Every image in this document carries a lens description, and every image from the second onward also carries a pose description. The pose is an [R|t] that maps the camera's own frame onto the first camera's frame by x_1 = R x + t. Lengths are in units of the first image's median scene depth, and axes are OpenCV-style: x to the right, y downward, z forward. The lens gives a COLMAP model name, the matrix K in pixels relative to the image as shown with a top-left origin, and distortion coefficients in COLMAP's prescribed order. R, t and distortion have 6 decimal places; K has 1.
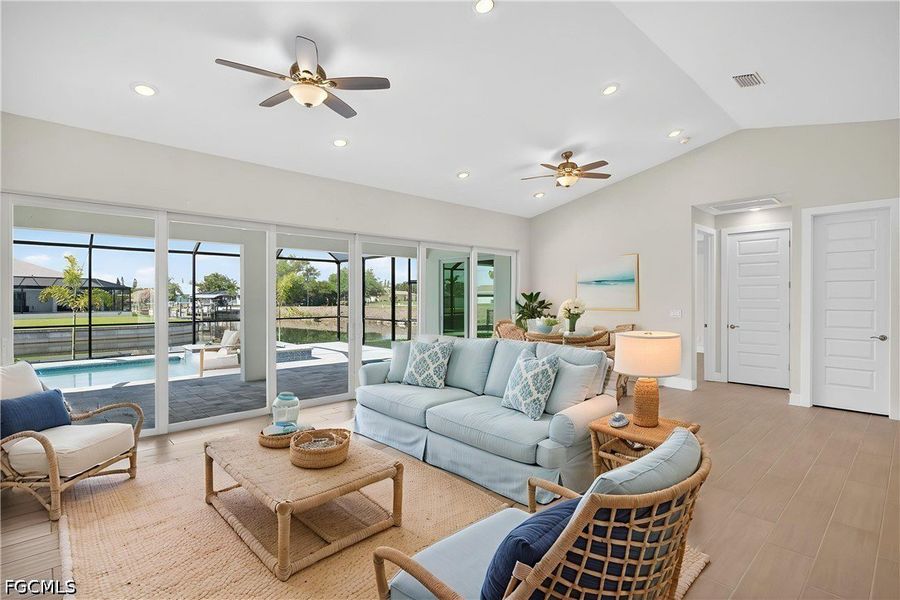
lens RADIAL K [[440.4, 0, 450.0], [0, 440.4, 300.0], [0, 0, 1]] dist [0.001727, 0.000016]
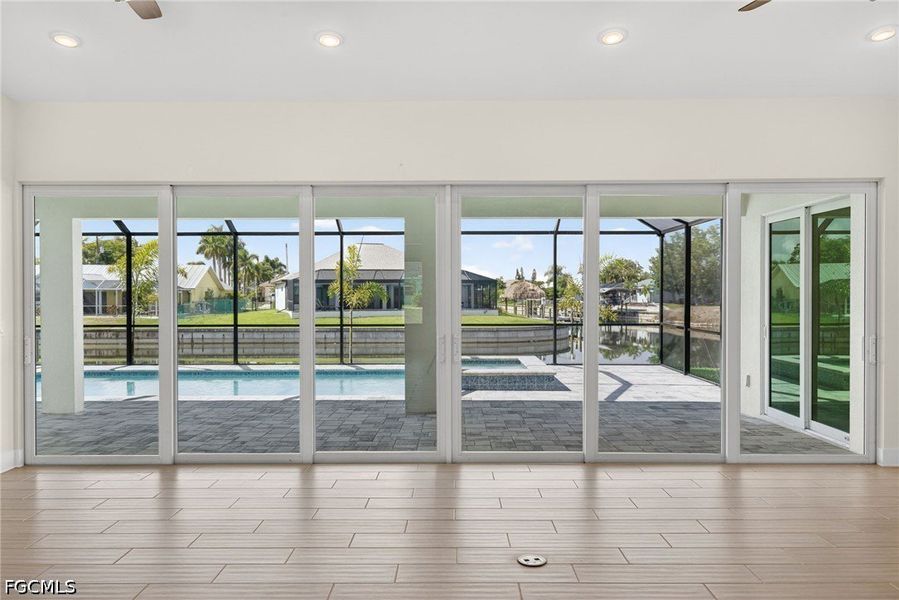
lens RADIAL K [[665.1, 0, 449.5], [0, 665.1, 300.0], [0, 0, 1]] dist [-0.002583, 0.000045]
pose [[0.727748, 0.005390, -0.685823, 0.225959], [-0.001020, 0.999977, 0.006777, -0.001065], [0.685844, -0.004233, 0.727737, 0.198801]]
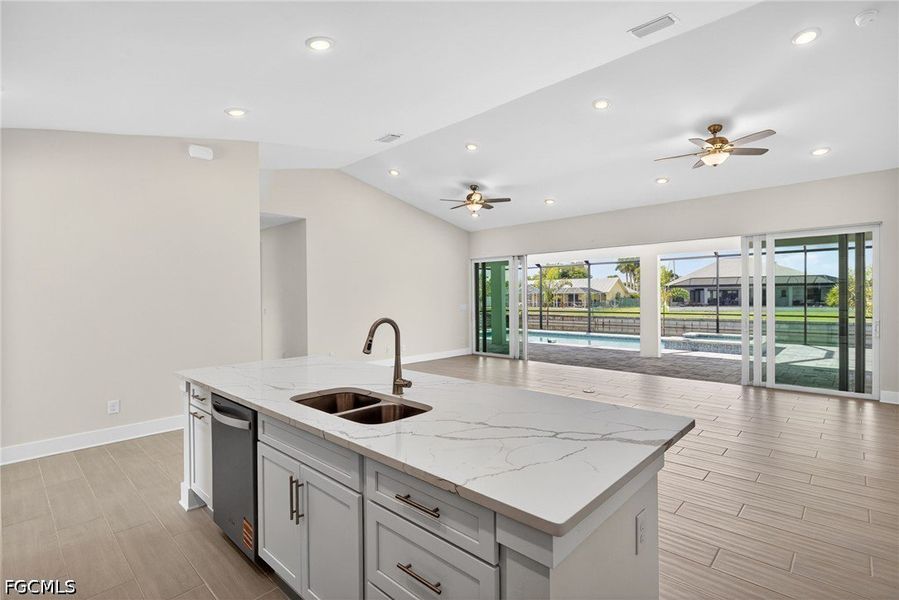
lens RADIAL K [[423.5, 0, 449.5], [0, 423.5, 300.0], [0, 0, 1]] dist [0.003759, 0.000298]
pose [[0.059520, 0.007653, -0.998198, 0.589295], [0.003288, 0.999964, 0.007863, -0.001550], [0.998222, -0.003750, 0.059492, 0.237155]]
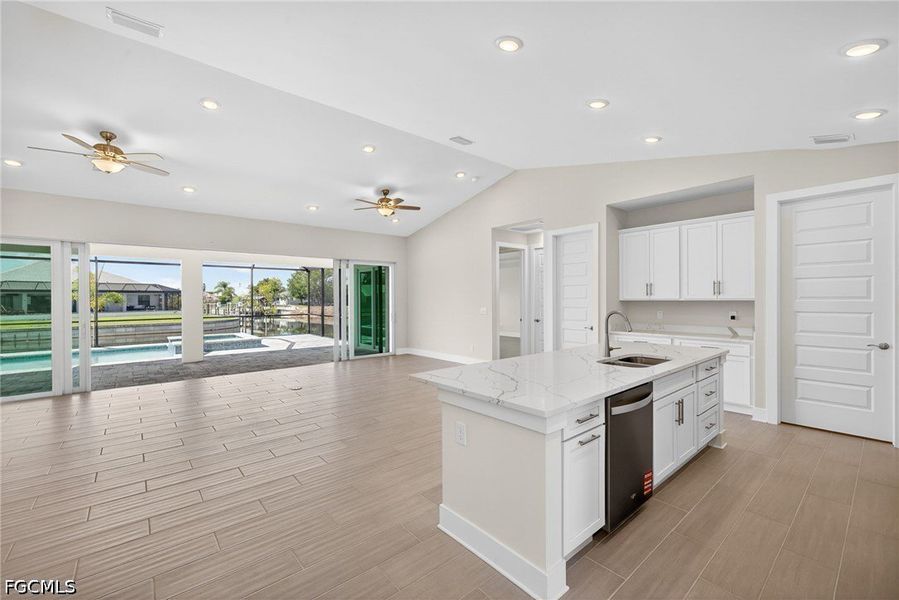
lens RADIAL K [[374.3, 0, 449.5], [0, 374.3, 300.0], [0, 0, 1]] dist [0.009779, -0.000026]
pose [[0.998810, -0.005521, -0.048463, 0.283772], [0.005539, 0.999985, 0.000233, -0.000563], [0.048461, -0.000501, 0.998825, -0.070686]]
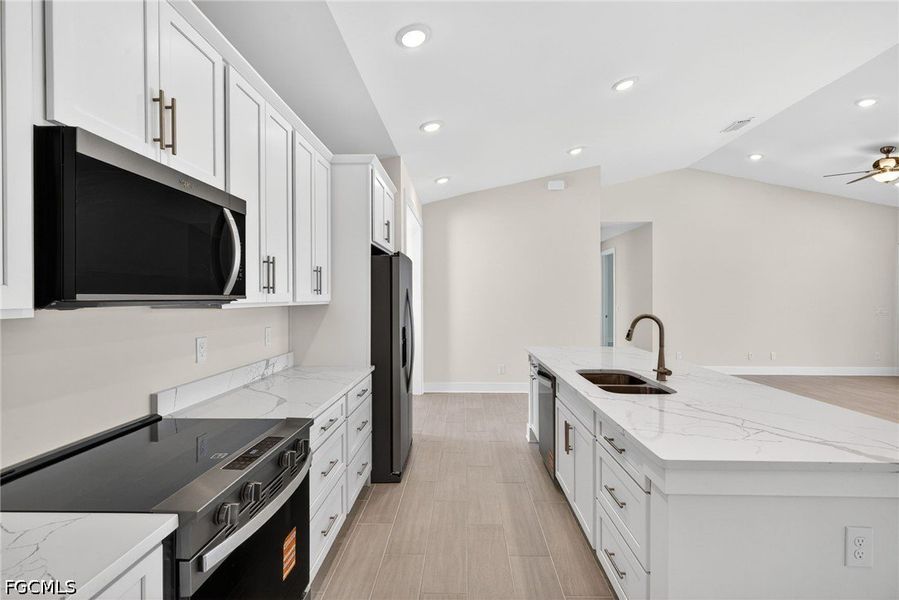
lens RADIAL K [[404.3, 0, 449.5], [0, 404.3, 300.0], [0, 0, 1]] dist [-0.002298, -0.000515]
pose [[-0.708850, 0.006517, -0.705329, 0.623025], [-0.000853, 0.999949, 0.010096, -0.001799], [0.705358, 0.007758, -0.708808, 0.292726]]
